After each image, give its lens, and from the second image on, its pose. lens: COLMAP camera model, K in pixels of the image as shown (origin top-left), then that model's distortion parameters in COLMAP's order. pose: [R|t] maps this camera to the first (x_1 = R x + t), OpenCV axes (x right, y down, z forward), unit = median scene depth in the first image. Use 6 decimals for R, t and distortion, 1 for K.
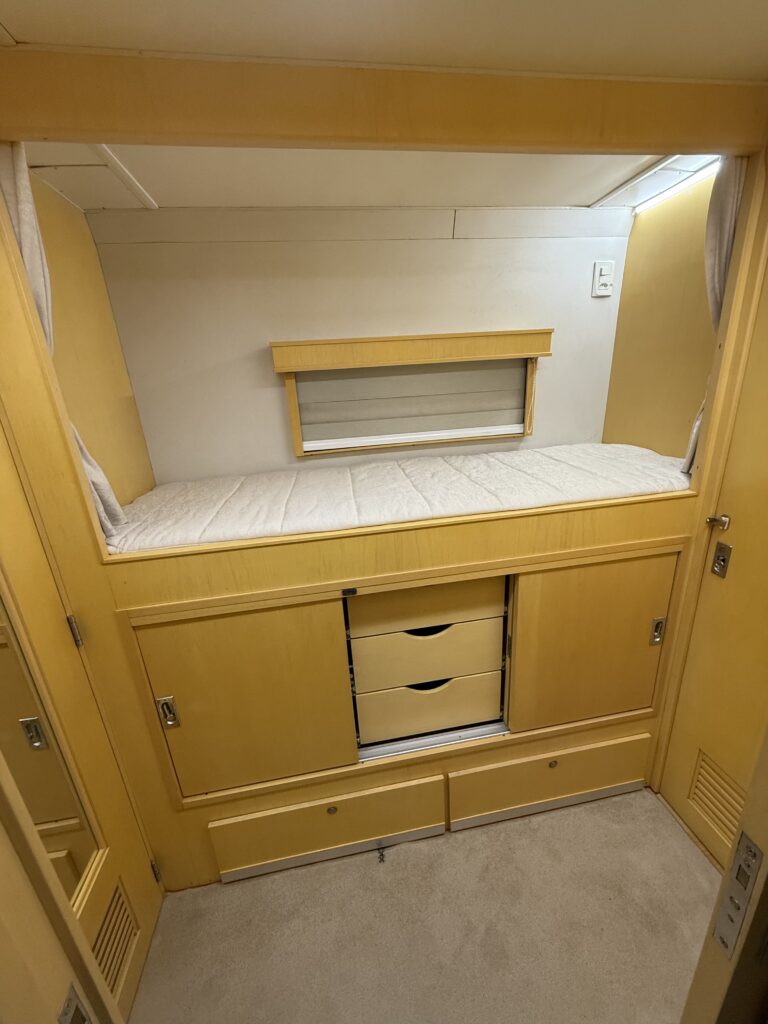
lens RADIAL K [[407.7, 0, 384.4], [0, 407.7, 509.9], [0, 0, 1]] dist [0.001580, -0.001289]
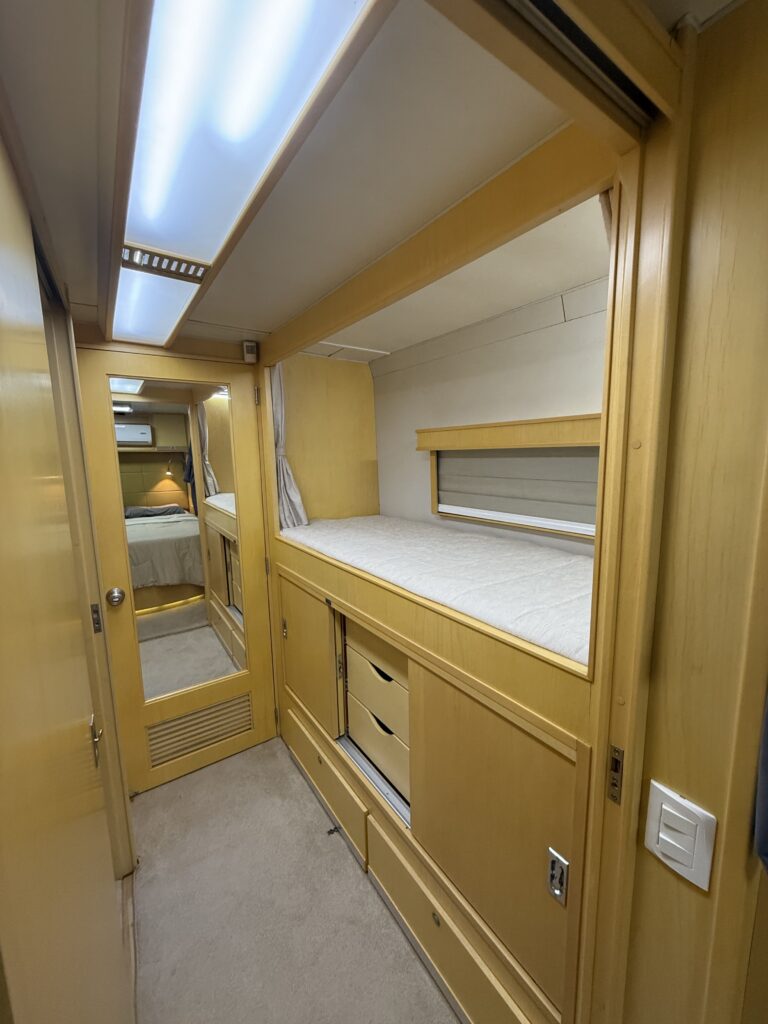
lens RADIAL K [[407.7, 0, 384.4], [0, 407.7, 509.9], [0, 0, 1]] dist [0.001580, -0.001289]
pose [[0.428478, 0.175017, -0.886440, 1.063515], [-0.284371, 0.957327, 0.051557, -0.212173], [0.857636, 0.229987, 0.459964, 0.366311]]
